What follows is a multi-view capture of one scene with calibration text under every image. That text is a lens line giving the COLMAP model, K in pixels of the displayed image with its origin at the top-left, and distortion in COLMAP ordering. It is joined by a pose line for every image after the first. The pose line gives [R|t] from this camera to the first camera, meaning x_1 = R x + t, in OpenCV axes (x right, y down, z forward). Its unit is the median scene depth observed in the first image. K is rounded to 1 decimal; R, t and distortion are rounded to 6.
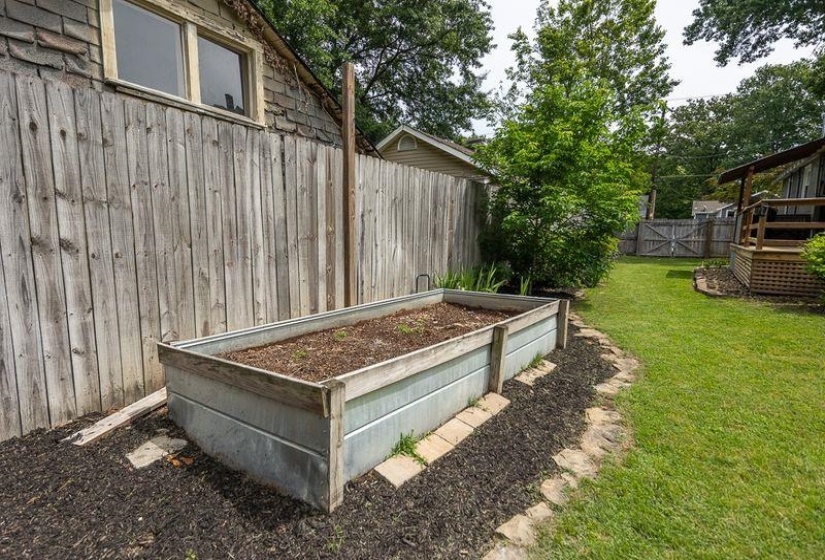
lens RADIAL K [[392.2, 0, 410.6], [0, 392.2, 279.9], [0, 0, 1]] dist [0.066494, -0.028749]
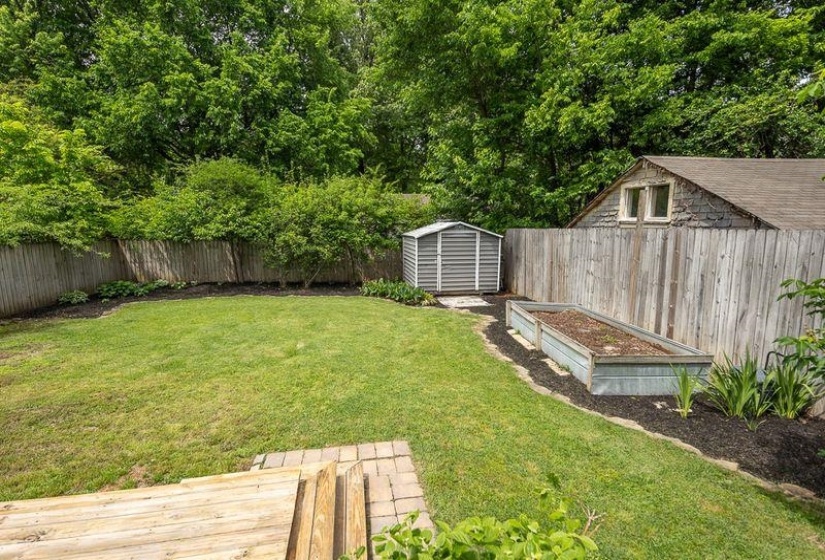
lens RADIAL K [[392.2, 0, 410.6], [0, 392.2, 279.9], [0, 0, 1]] dist [0.066494, -0.028749]
pose [[-0.719878, 0.088095, -0.688488, 2.524744], [-0.094302, 0.970303, 0.222756, -0.610252], [0.687665, 0.225282, -0.690192, 2.175456]]
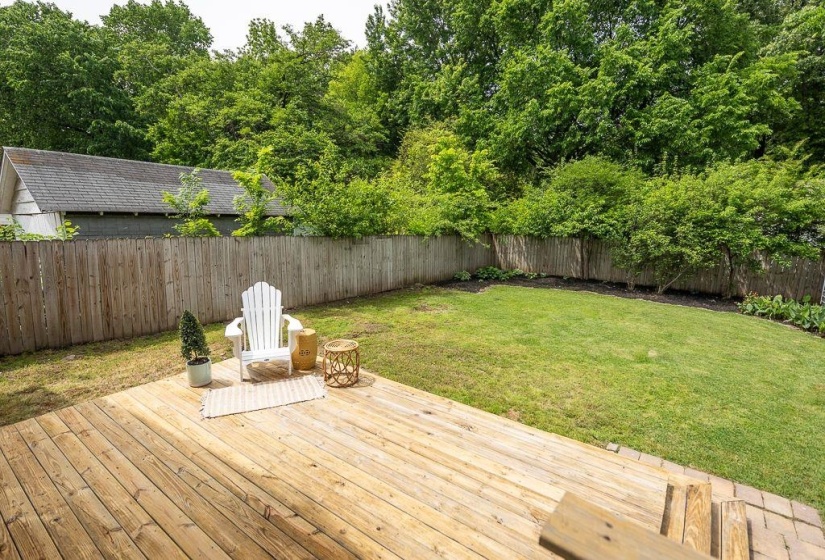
lens RADIAL K [[392.1, 0, 412.3], [0, 392.1, 282.2], [0, 0, 1]] dist [0.066434, -0.028321]
pose [[-0.999067, -0.028060, 0.032837, 3.125519], [-0.017709, 0.959509, 0.281122, -0.642187], [-0.039395, 0.280278, -0.959110, 2.450652]]
